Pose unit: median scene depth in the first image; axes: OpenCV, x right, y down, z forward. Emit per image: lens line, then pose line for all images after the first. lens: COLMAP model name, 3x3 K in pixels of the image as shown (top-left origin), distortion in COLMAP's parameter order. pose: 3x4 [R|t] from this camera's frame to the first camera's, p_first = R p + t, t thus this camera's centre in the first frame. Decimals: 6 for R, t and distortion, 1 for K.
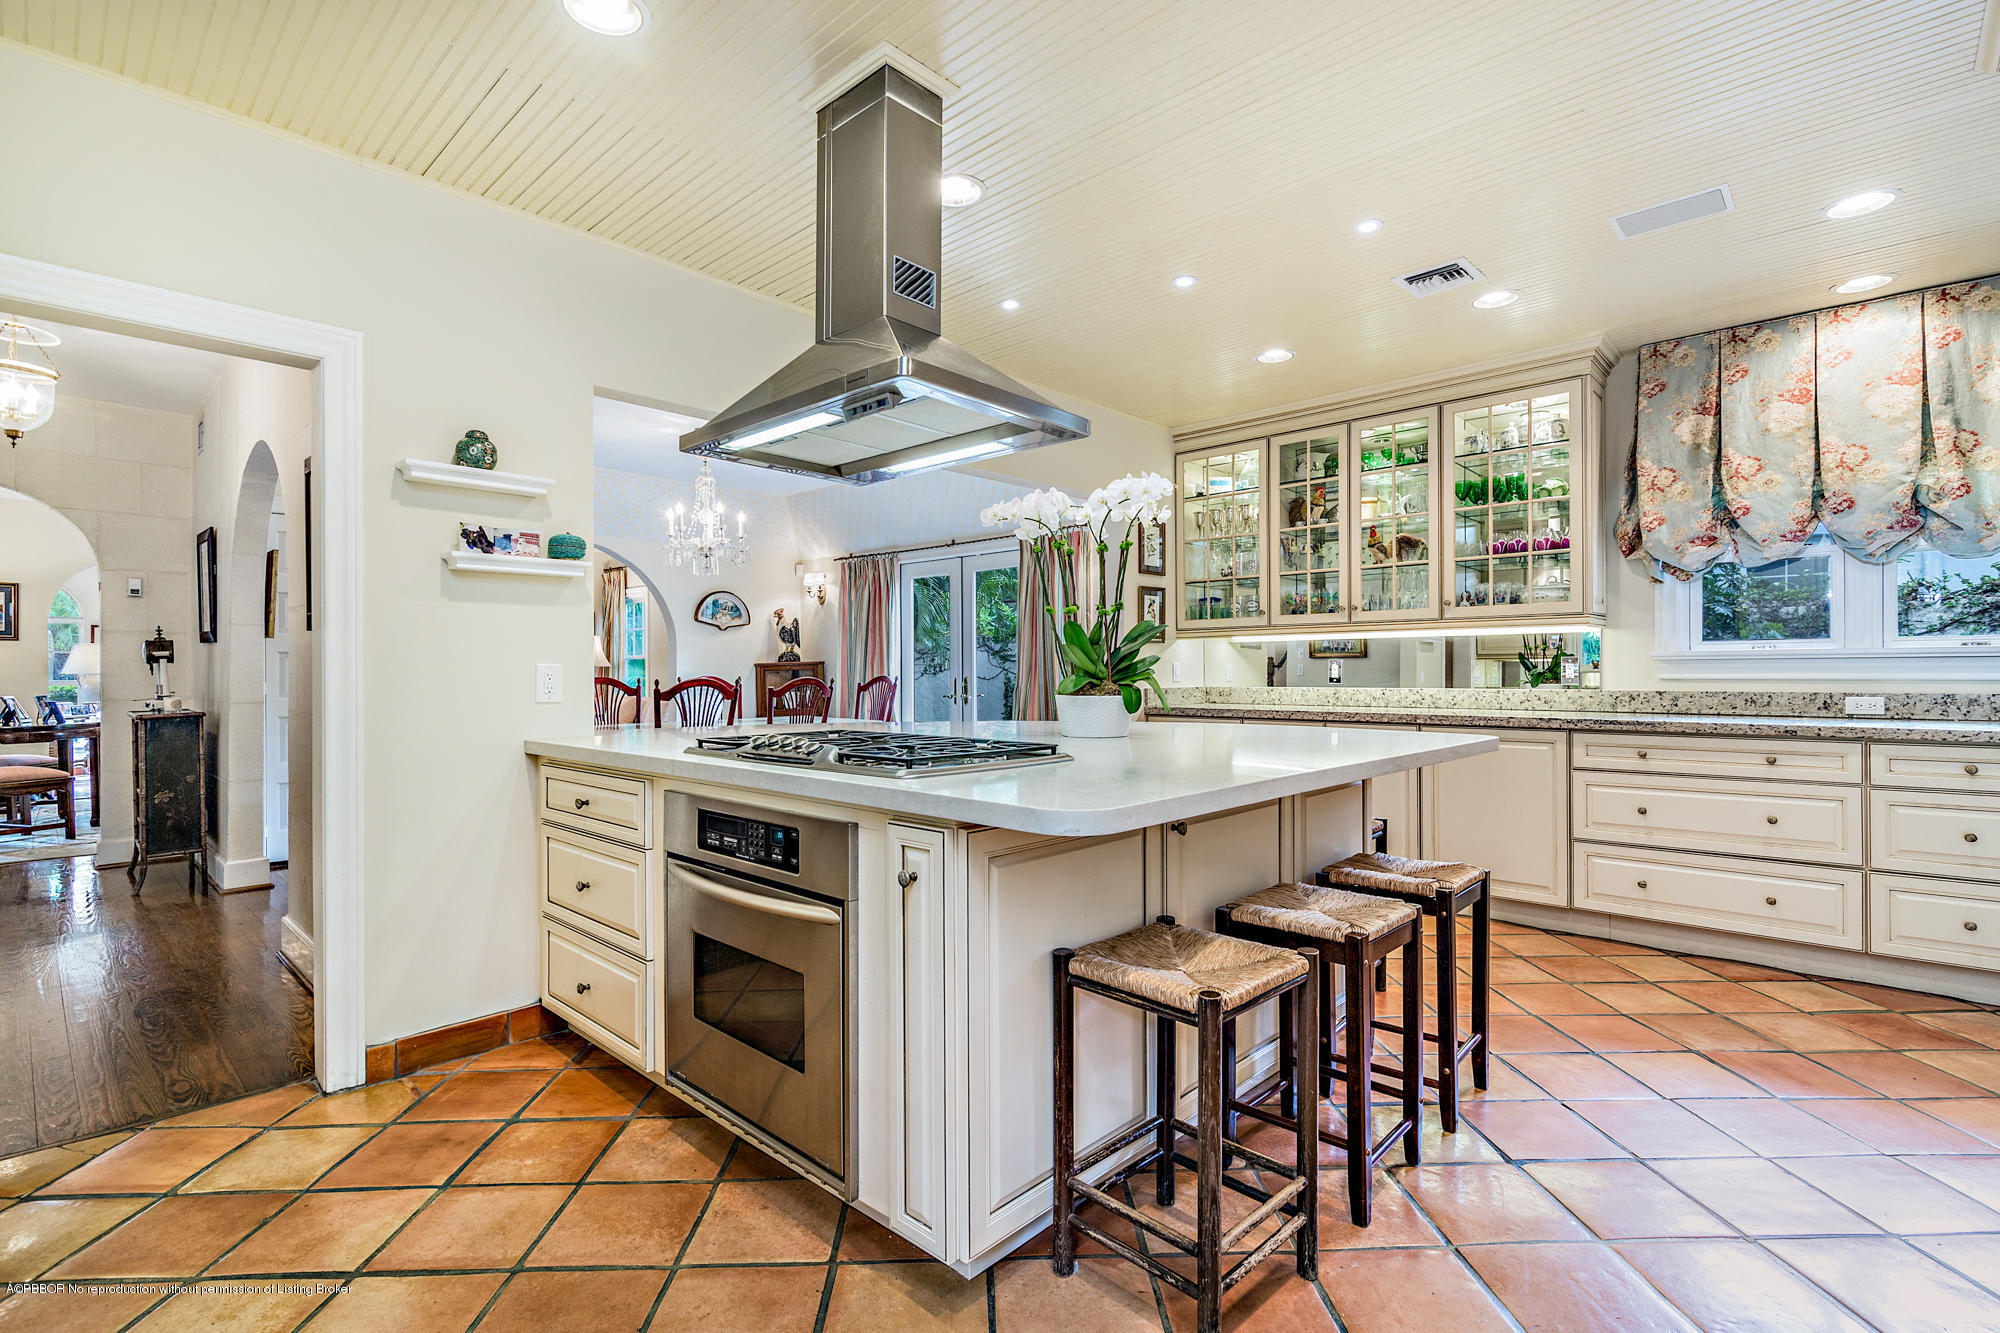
lens RADIAL K [[897.0, 0, 1003.7], [0, 897.0, 691.4], [0, 0, 1]] dist [0.005008, -0.008991]
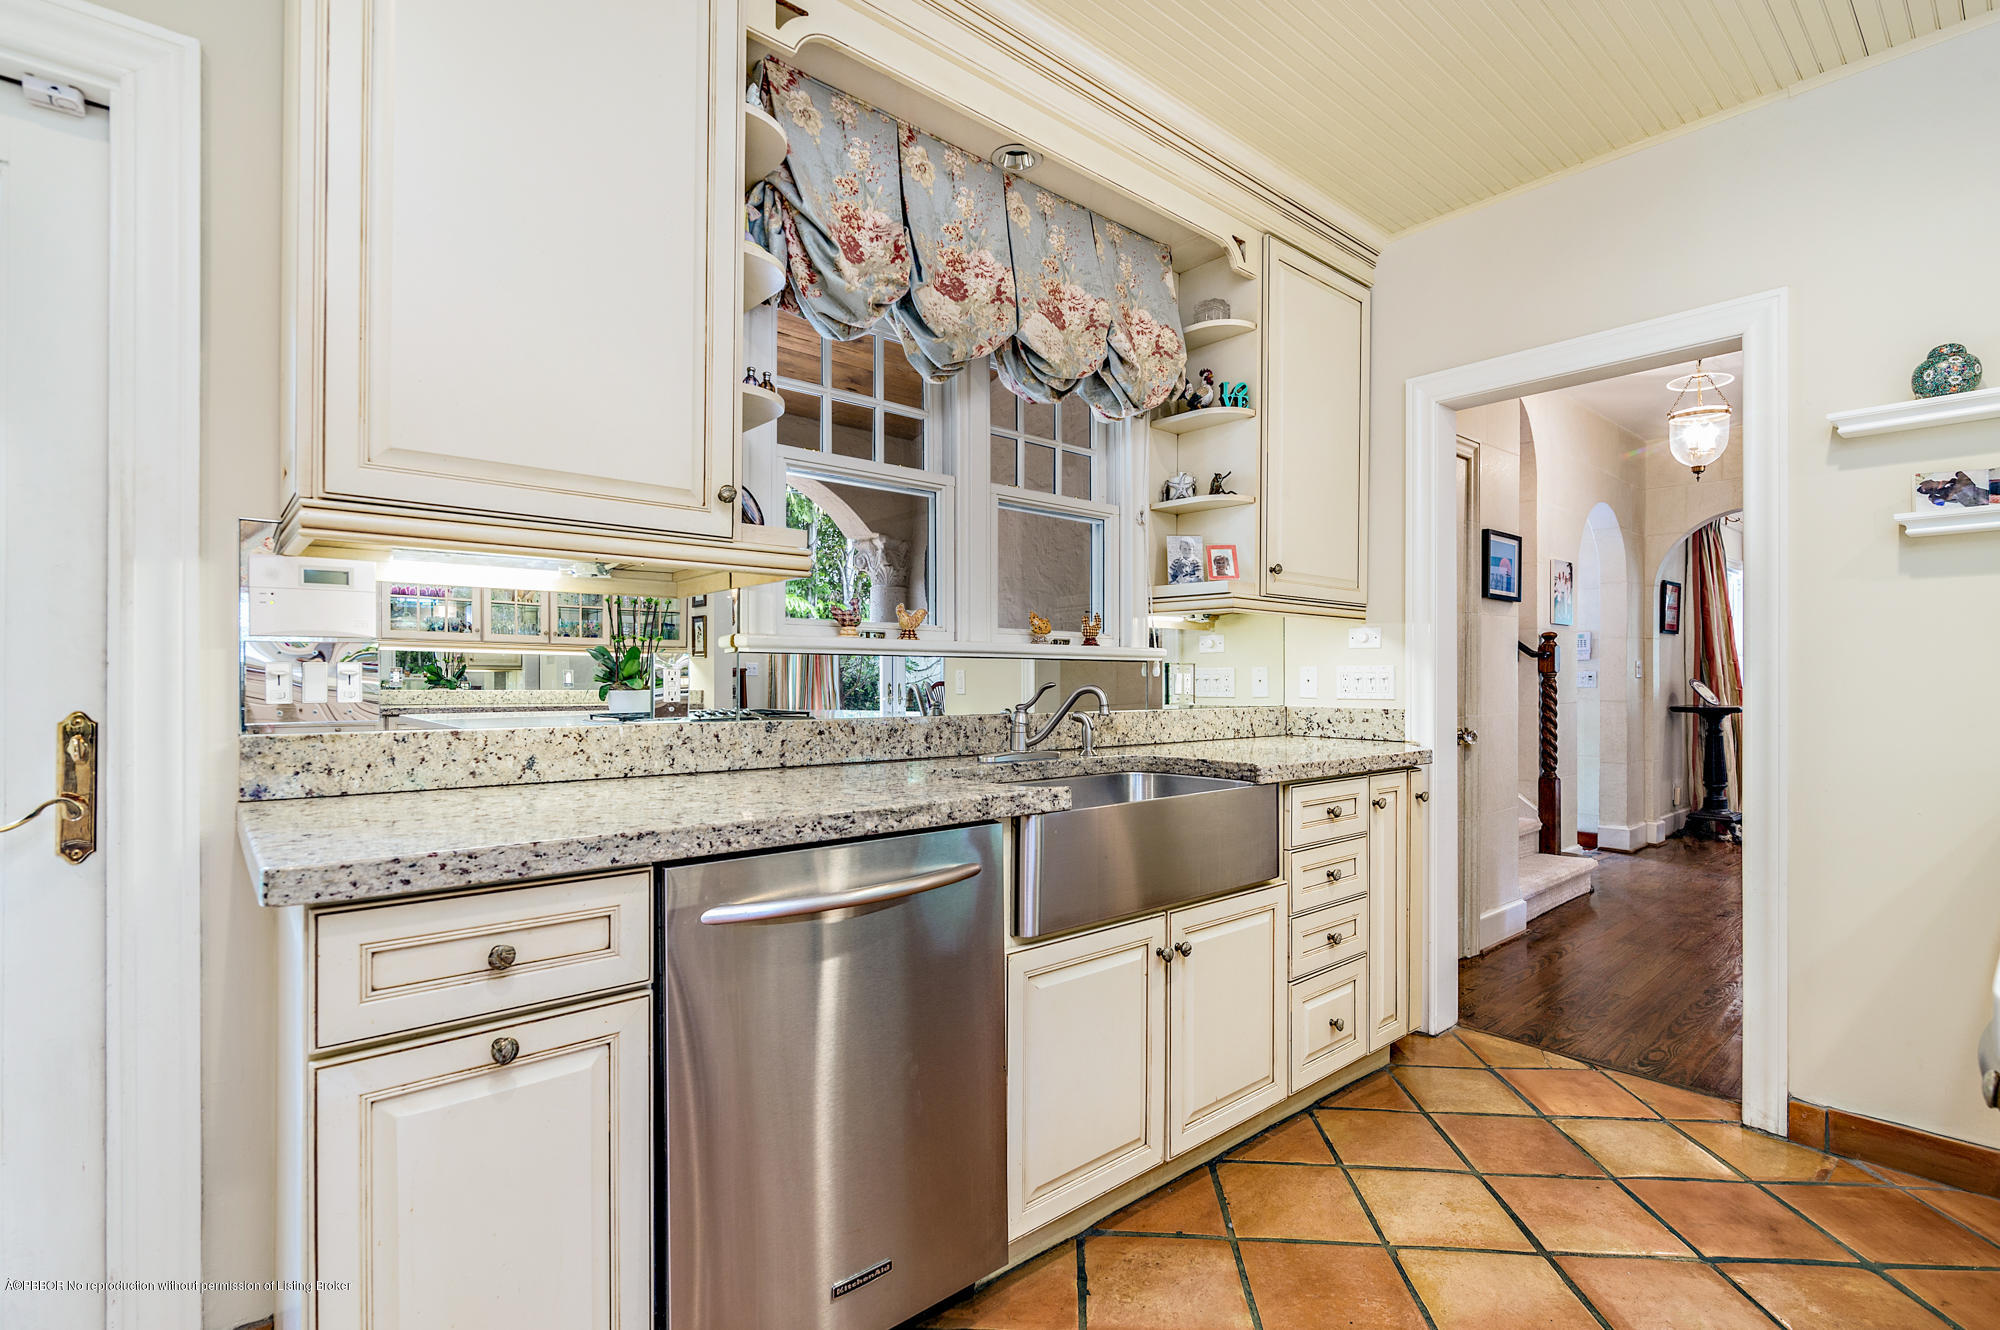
lens RADIAL K [[905.7, 0, 996.5], [0, 905.7, 701.3], [0, 0, 1]] dist [0.002591, -0.007280]
pose [[-0.114971, 0.024146, -0.993075, 0.272327], [-0.013465, 0.999575, 0.025863, -0.005610], [0.993278, 0.016345, -0.114597, 0.347087]]
